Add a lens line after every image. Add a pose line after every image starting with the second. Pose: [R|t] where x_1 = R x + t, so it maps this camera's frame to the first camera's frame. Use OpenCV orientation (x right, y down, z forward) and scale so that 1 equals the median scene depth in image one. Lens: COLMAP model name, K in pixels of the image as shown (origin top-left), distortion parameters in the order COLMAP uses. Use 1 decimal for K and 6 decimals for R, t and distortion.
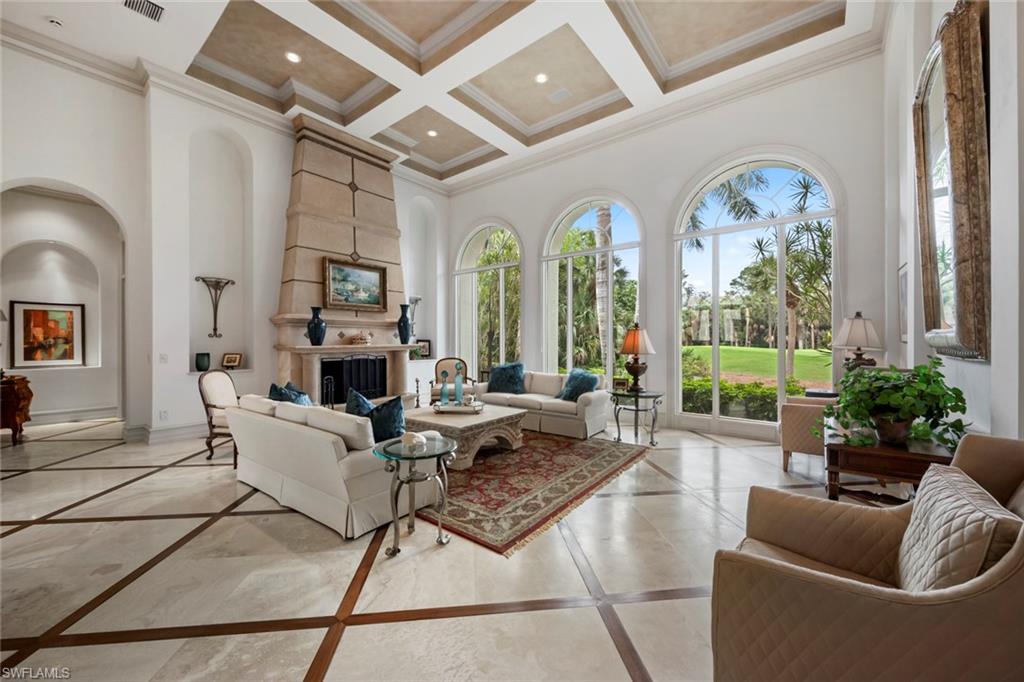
lens RADIAL K [[392.0, 0, 512.0], [0, 392.0, 341.0], [0, 0, 1]] dist [0.000347, 0.000012]
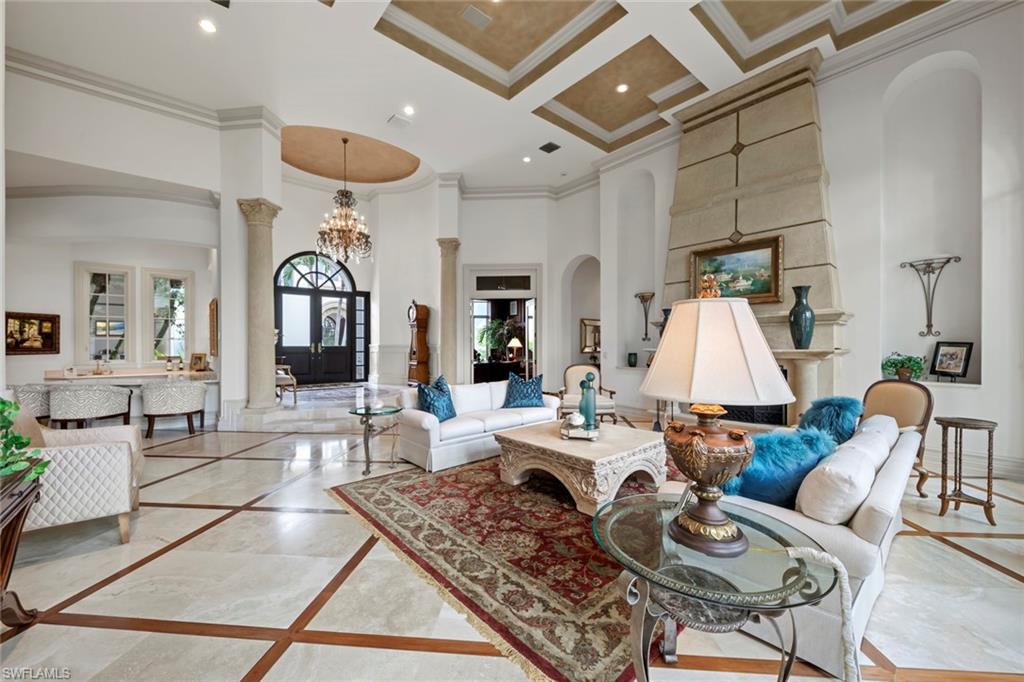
lens RADIAL K [[389.3, 0, 512.0], [0, 389.3, 341.0], [0, 0, 1]] dist [0.019943, 0.000004]
pose [[-0.194573, 0.003486, -0.980882, 0.486535], [0.002069, 0.999993, 0.003143, -0.008599], [0.980886, -0.001418, -0.194578, 0.736913]]
